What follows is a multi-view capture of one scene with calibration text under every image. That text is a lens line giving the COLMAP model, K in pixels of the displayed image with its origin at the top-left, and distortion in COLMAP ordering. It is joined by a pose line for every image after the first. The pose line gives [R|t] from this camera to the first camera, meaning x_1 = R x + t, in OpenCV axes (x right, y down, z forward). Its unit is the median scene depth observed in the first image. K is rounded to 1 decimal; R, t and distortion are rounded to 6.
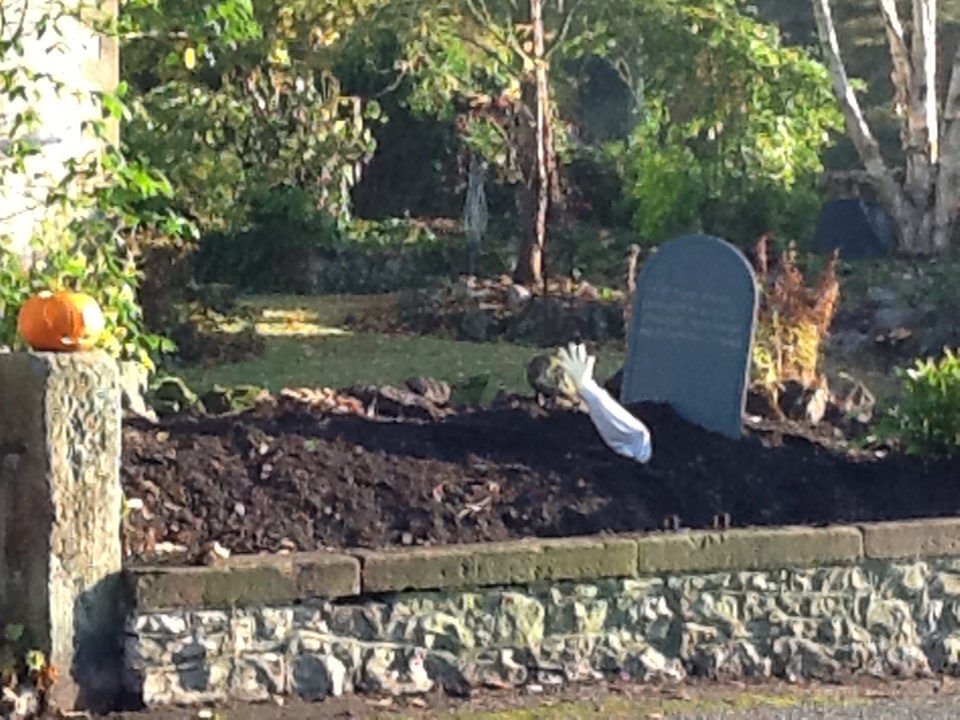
lens RADIAL K [[2486.3, 0, 479.6], [0, 2486.3, 360.0], [0, 0, 1]] dist [0.004404, 0.000000]
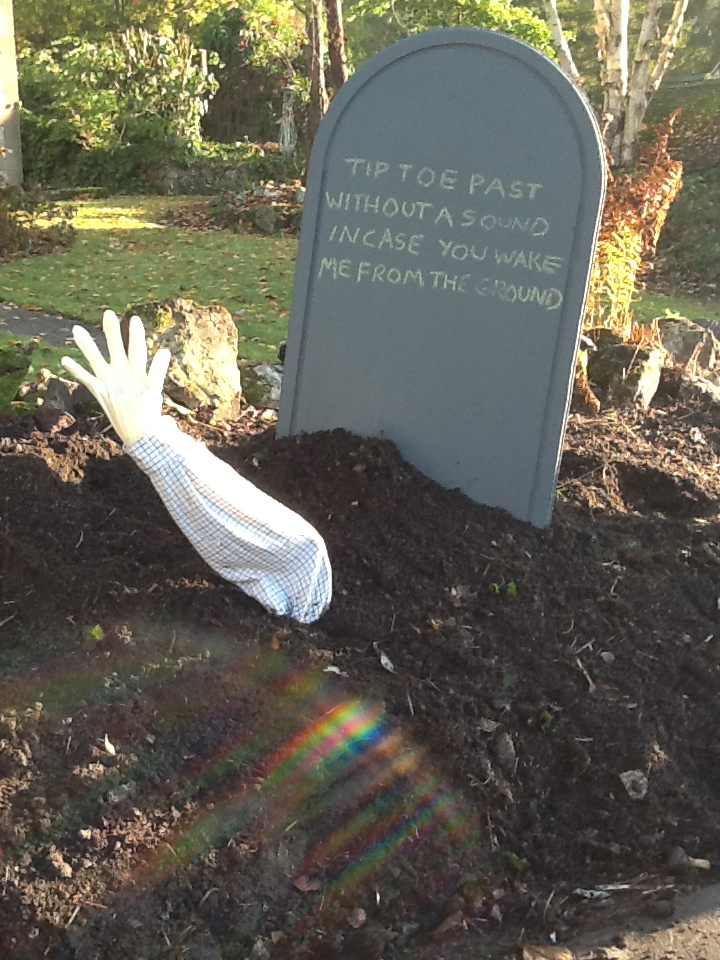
lens RADIAL K [[1229.5, 0, 362.3], [0, 1229.5, 480.9], [0, 0, 1]] dist [0.001947, 0.000000]
pose [[0.999780, -0.002755, 0.020805, 0.025451], [-0.001429, 0.980110, 0.198449, -0.006596], [-0.020938, -0.198435, 0.979890, 0.296360]]
